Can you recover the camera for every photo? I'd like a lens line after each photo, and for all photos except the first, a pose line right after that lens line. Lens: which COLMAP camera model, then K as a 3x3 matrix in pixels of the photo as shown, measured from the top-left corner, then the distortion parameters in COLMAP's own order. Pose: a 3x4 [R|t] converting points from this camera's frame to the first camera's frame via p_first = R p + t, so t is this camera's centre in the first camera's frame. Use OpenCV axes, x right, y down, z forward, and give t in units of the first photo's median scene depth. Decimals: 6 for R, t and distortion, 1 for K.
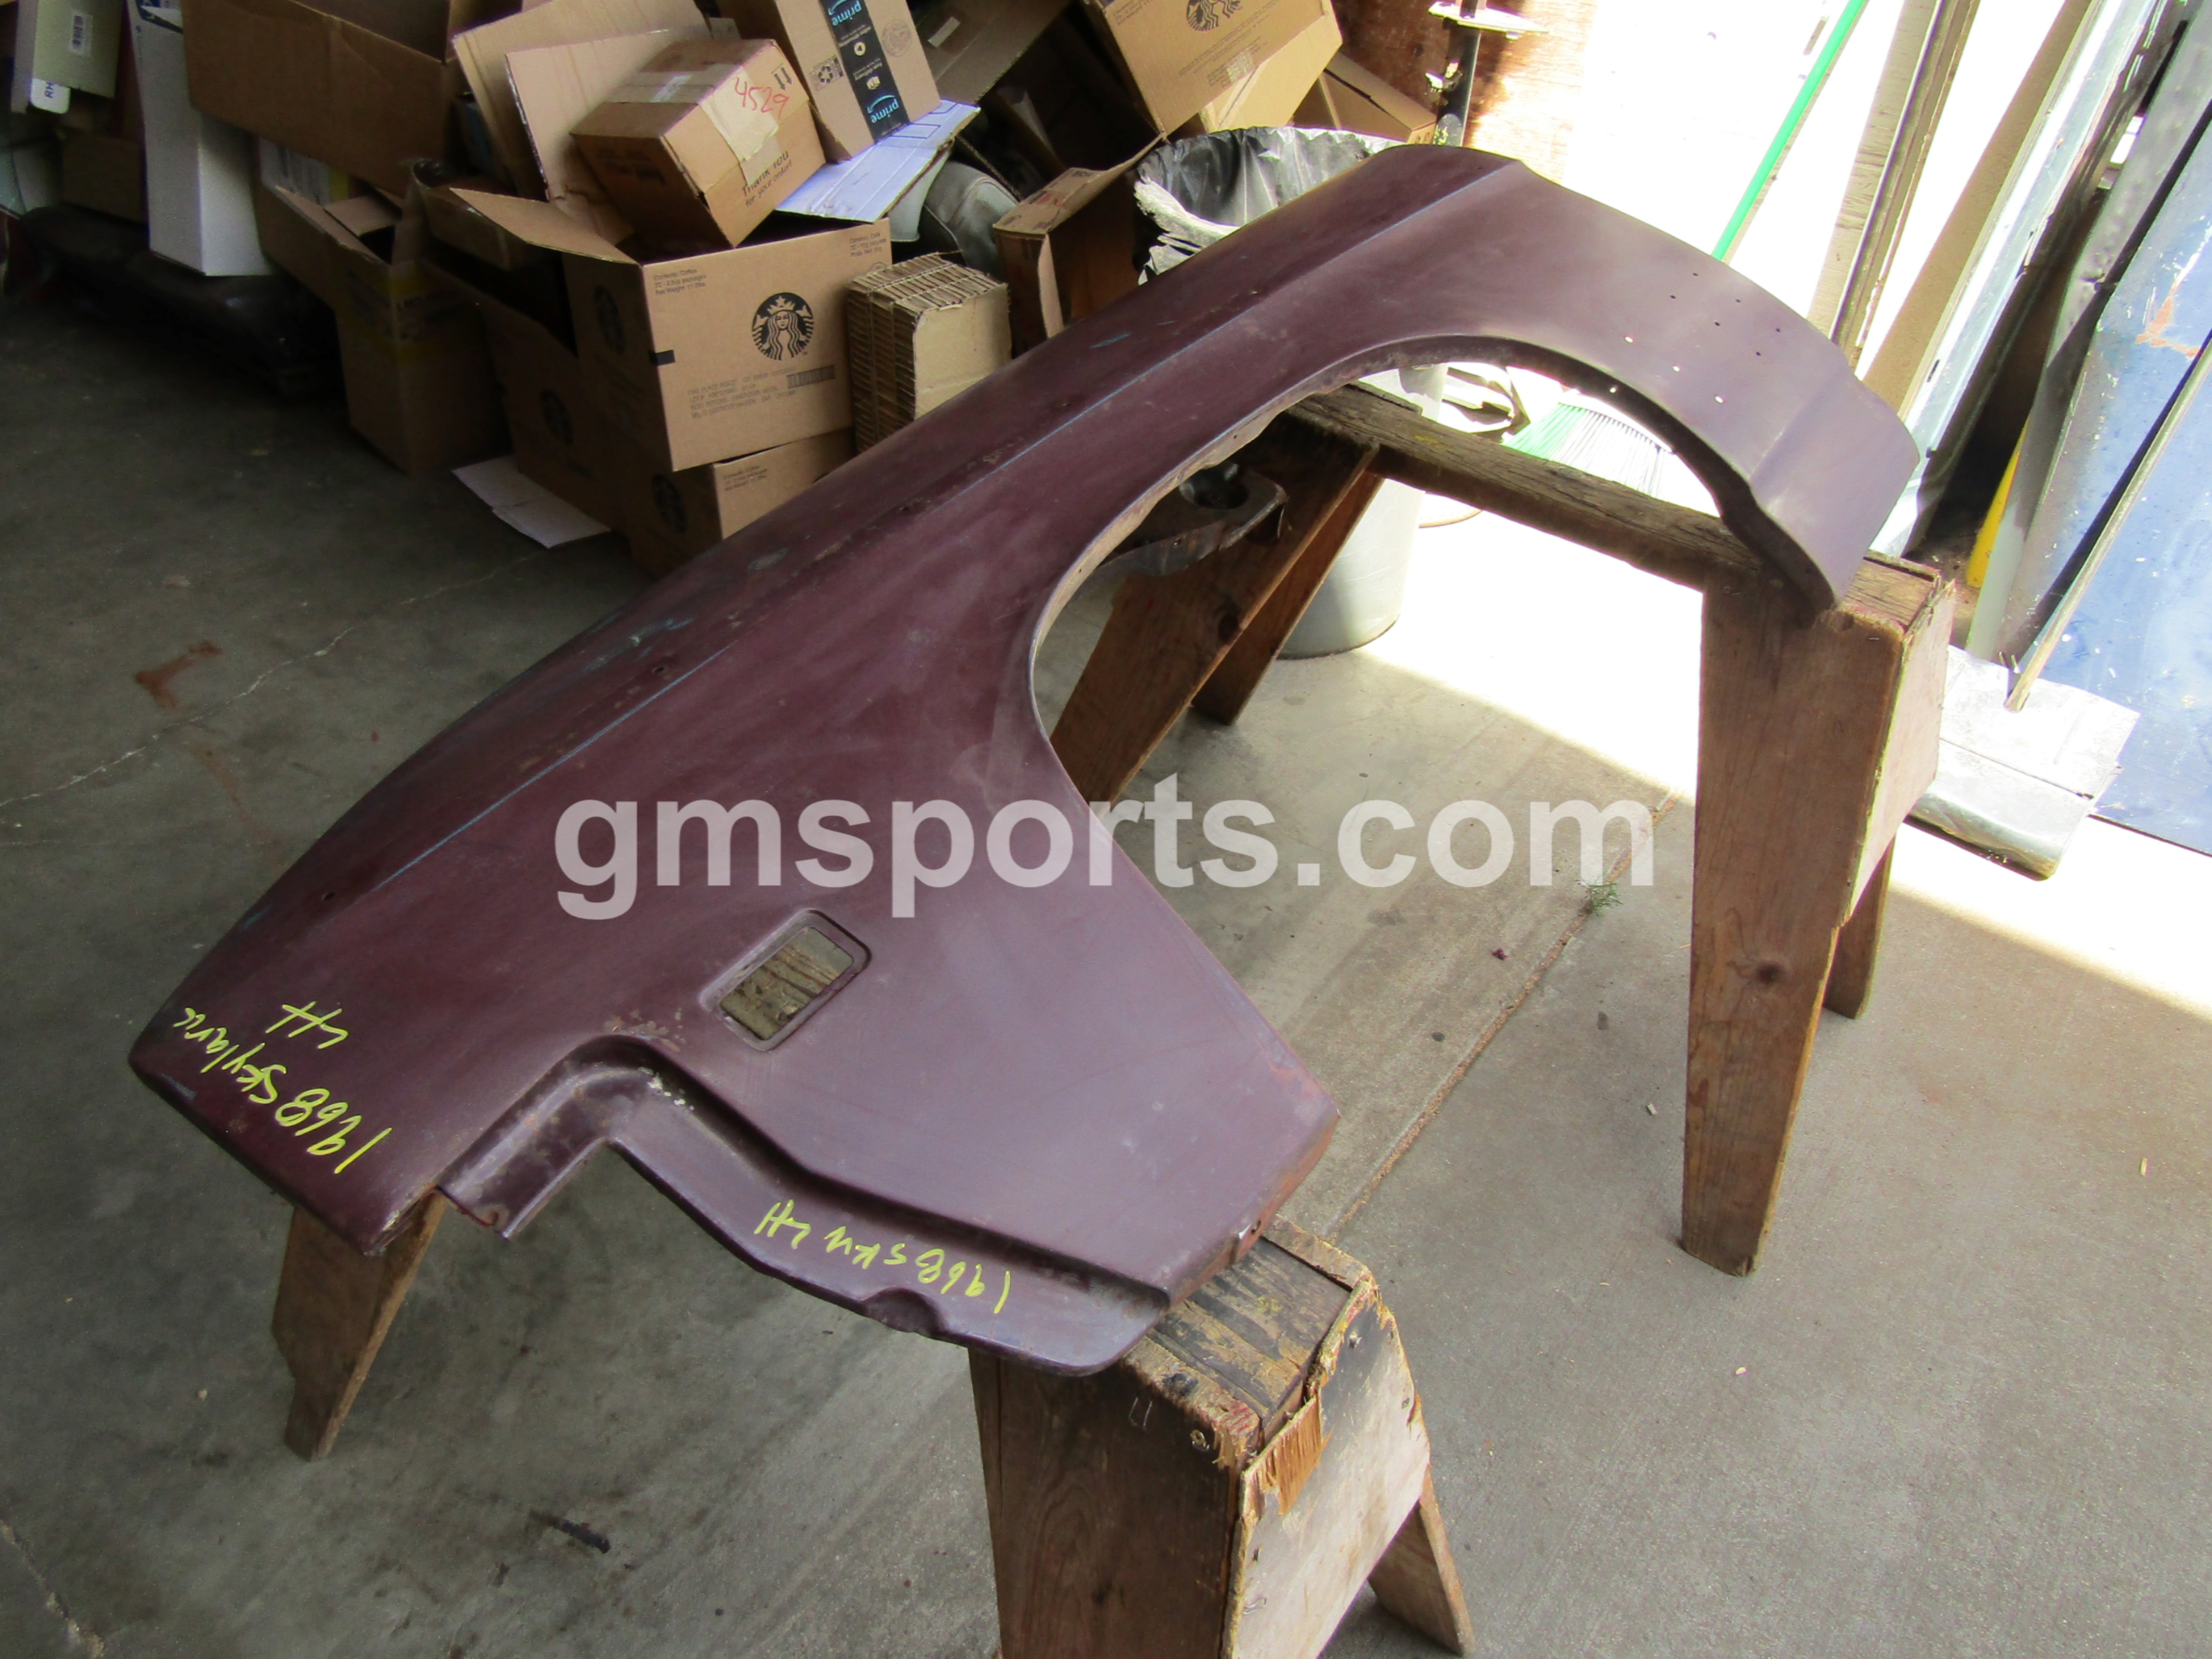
lens RADIAL K [[1591.3, 0, 1107.5], [0, 1591.3, 855.5], [0, 0, 1]] dist [-0.007608, 0.003553]
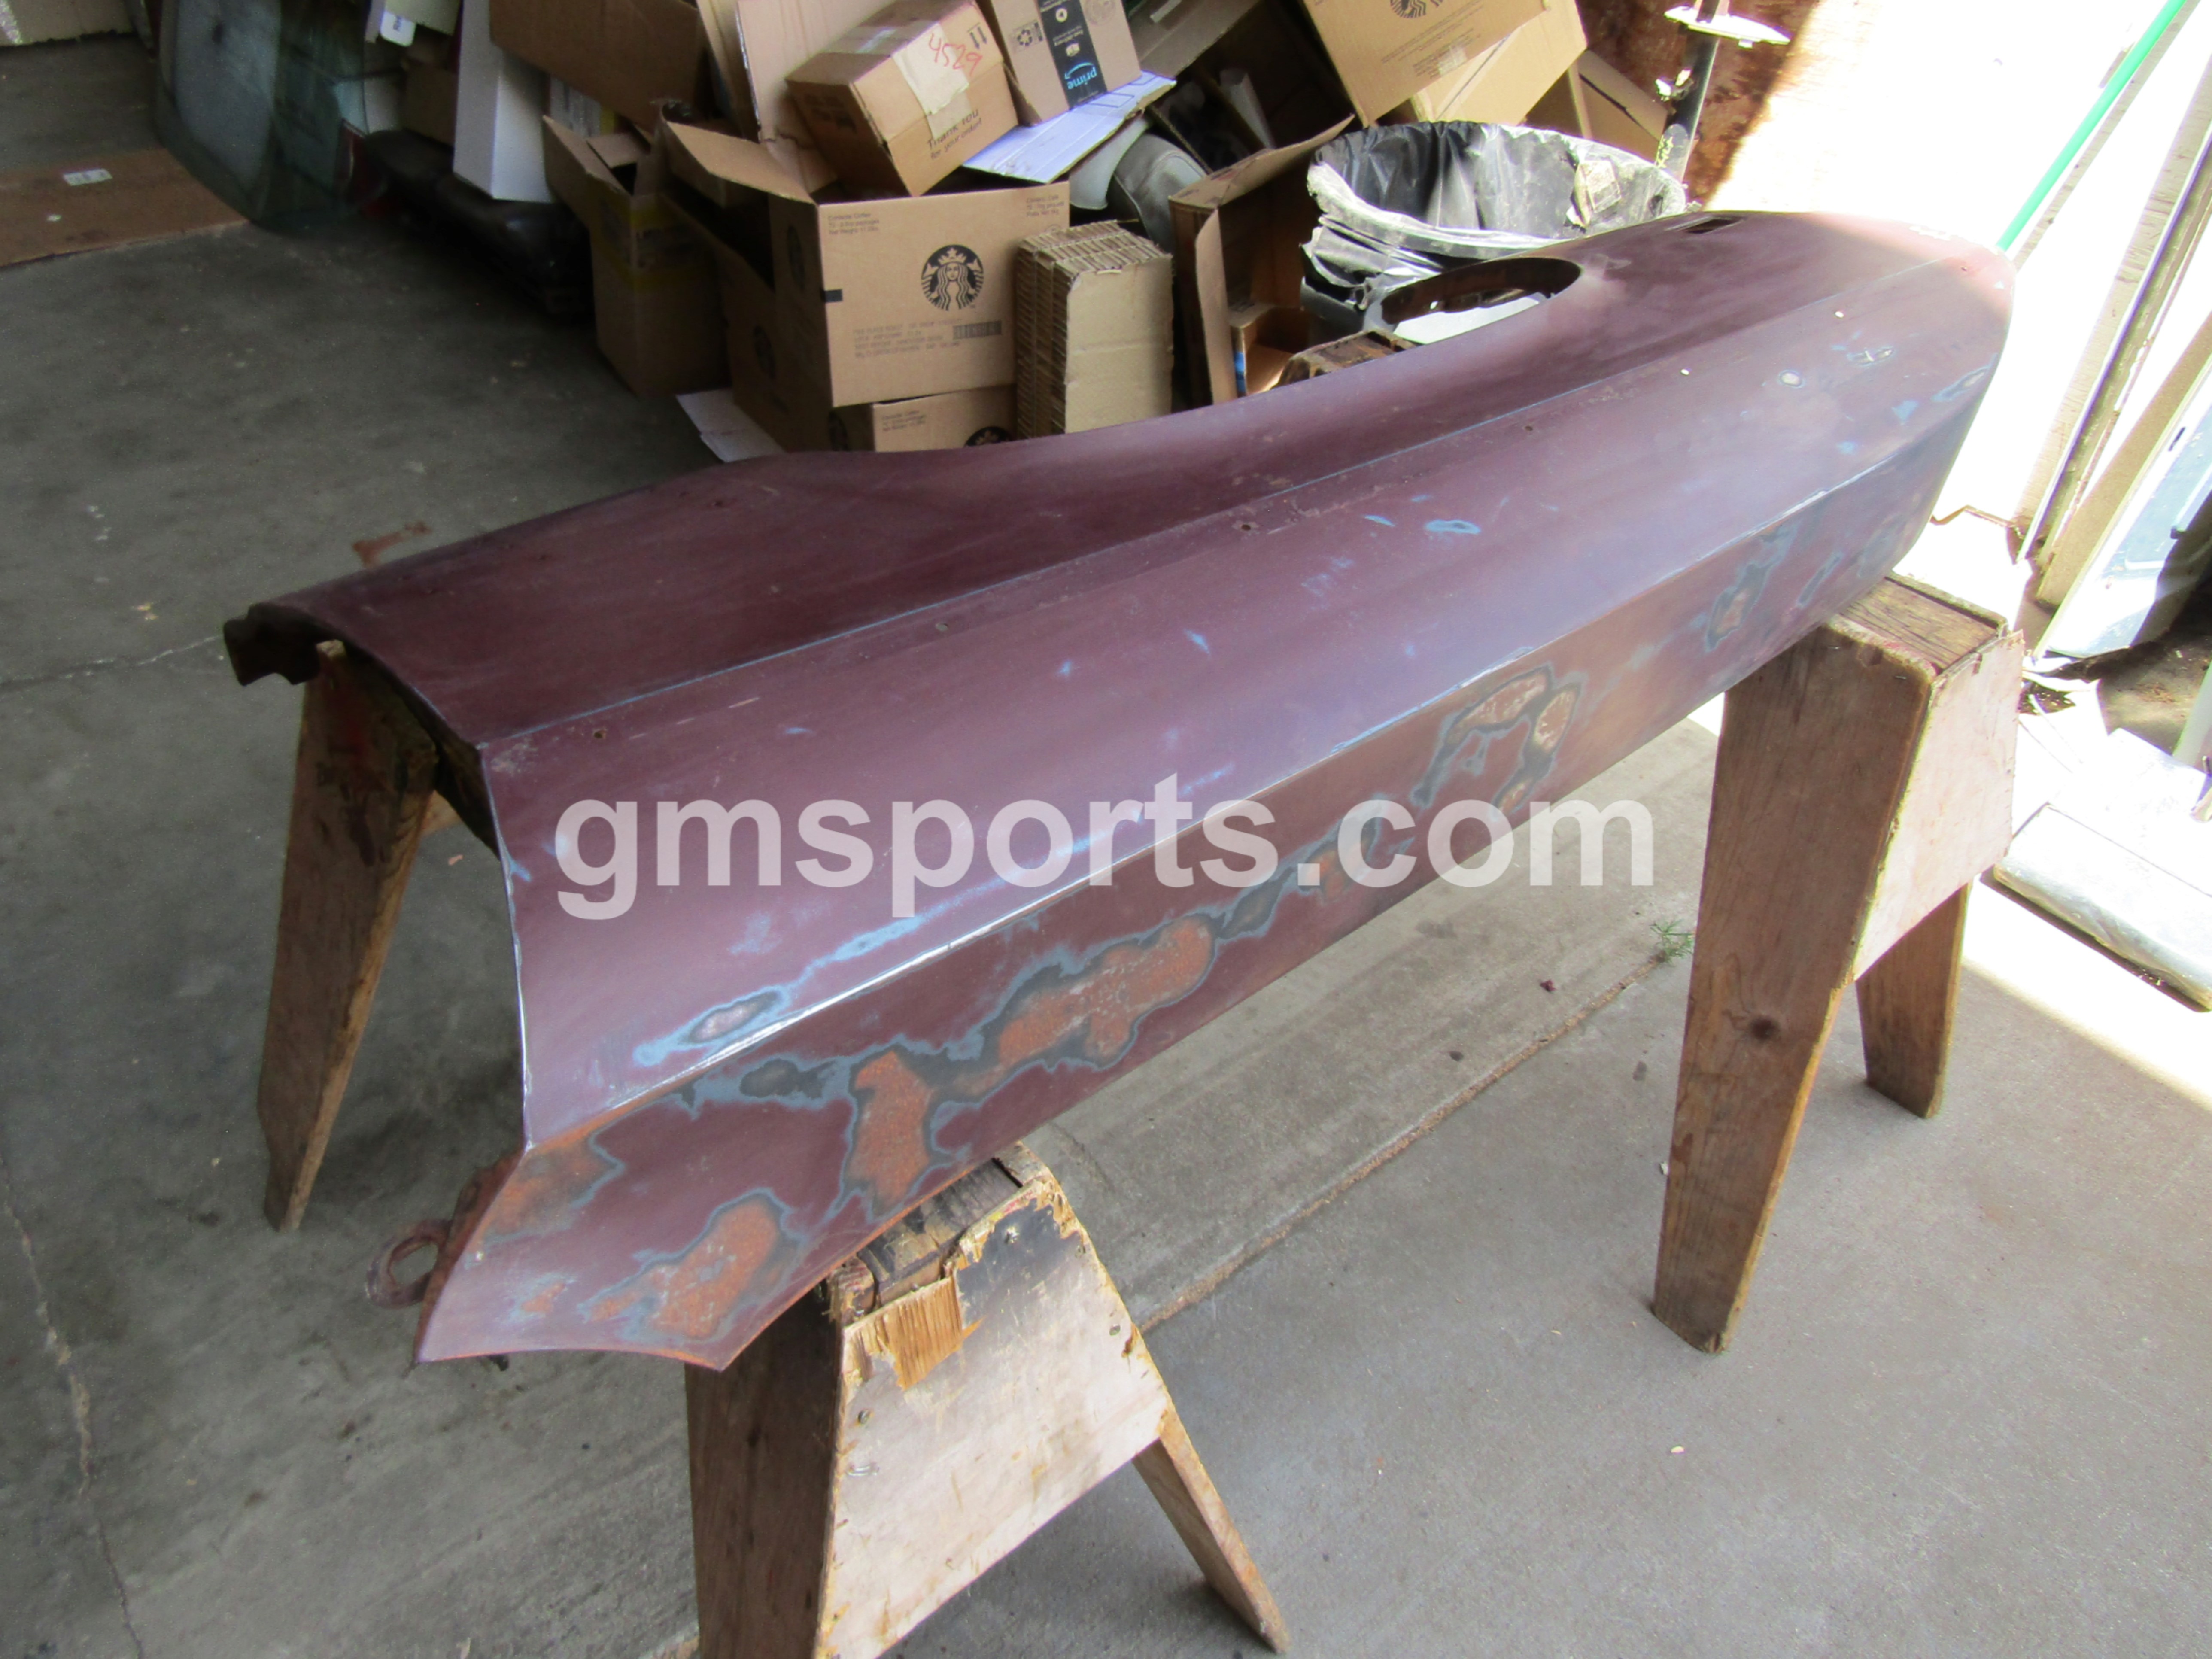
lens RADIAL K [[1602.3, 0, 1098.4], [0, 1602.3, 850.5], [0, 0, 1]] dist [-0.000839, -0.004586]
pose [[0.971721, 0.149526, -0.182759, 0.139085], [-0.152413, 0.988315, -0.001774, 0.023166], [0.180358, 0.029579, 0.983156, 0.004862]]
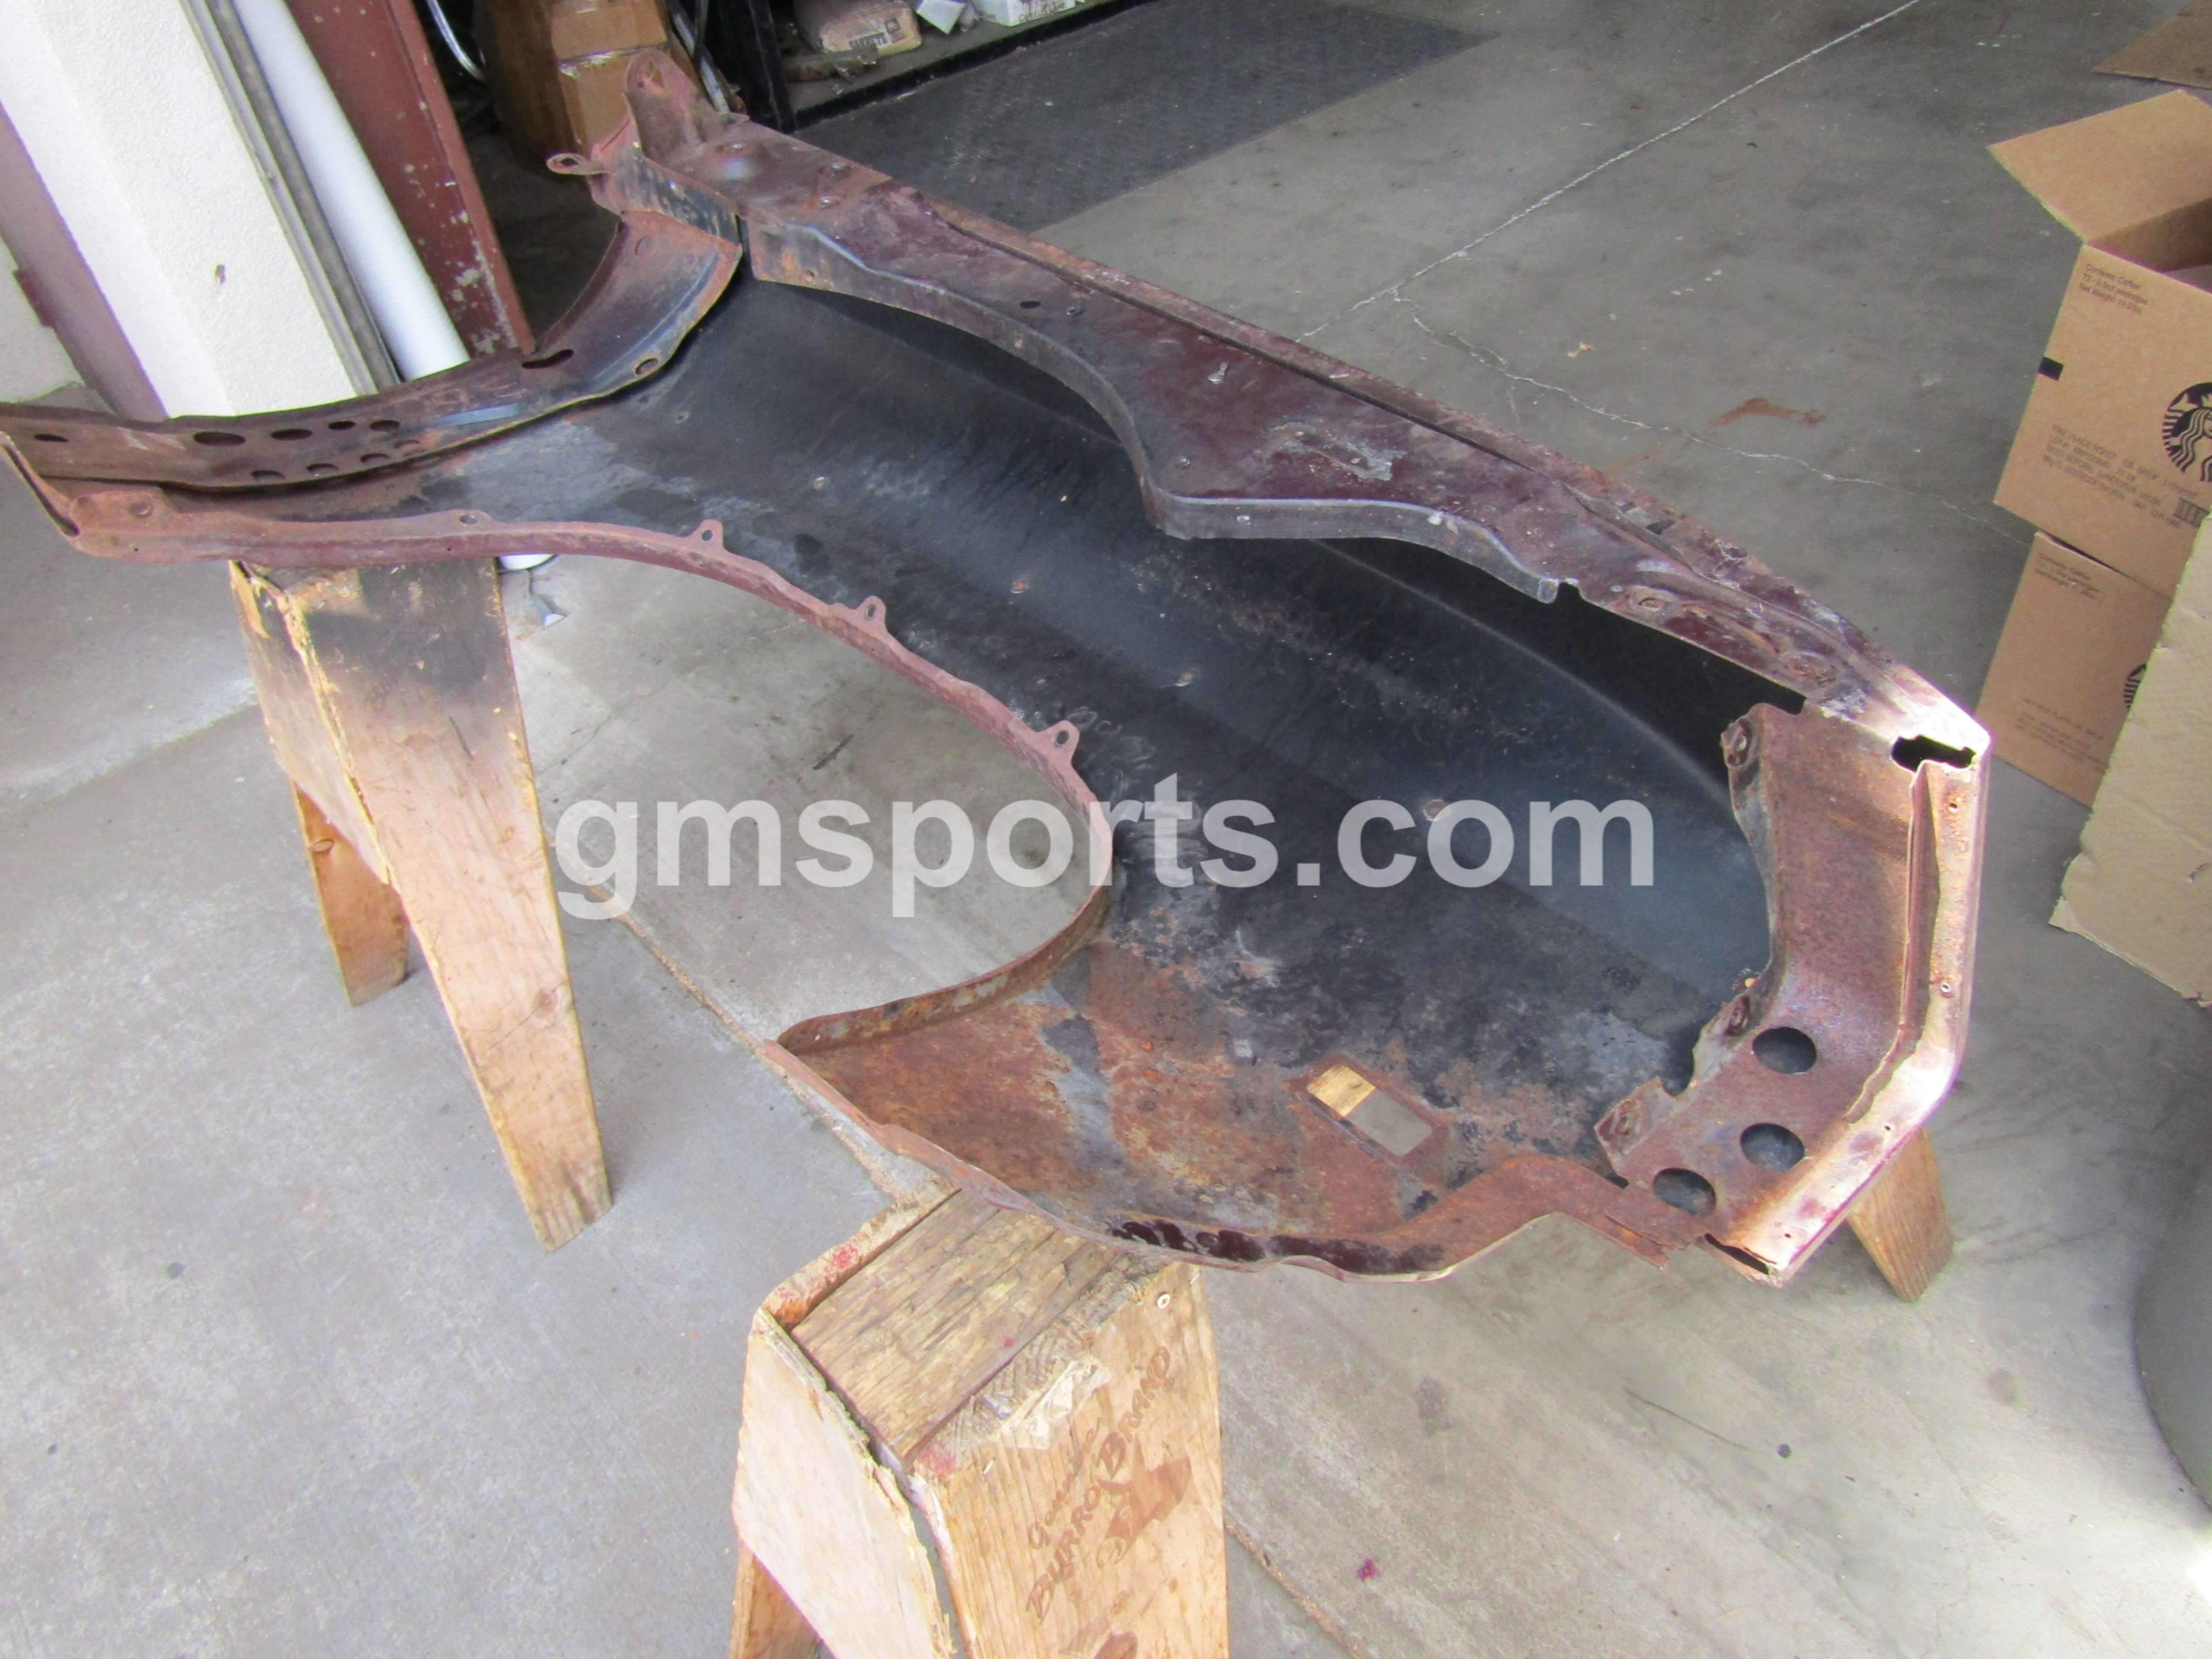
lens RADIAL K [[1541.8, 0, 1096.1], [0, 1541.8, 854.3], [0, 0, 1]] dist [-0.001985, -0.001926]
pose [[-0.192346, 0.669109, -0.717841, 0.493928], [-0.560854, 0.525302, 0.639922, -0.407235], [0.805262, 0.525690, 0.274233, 0.551500]]
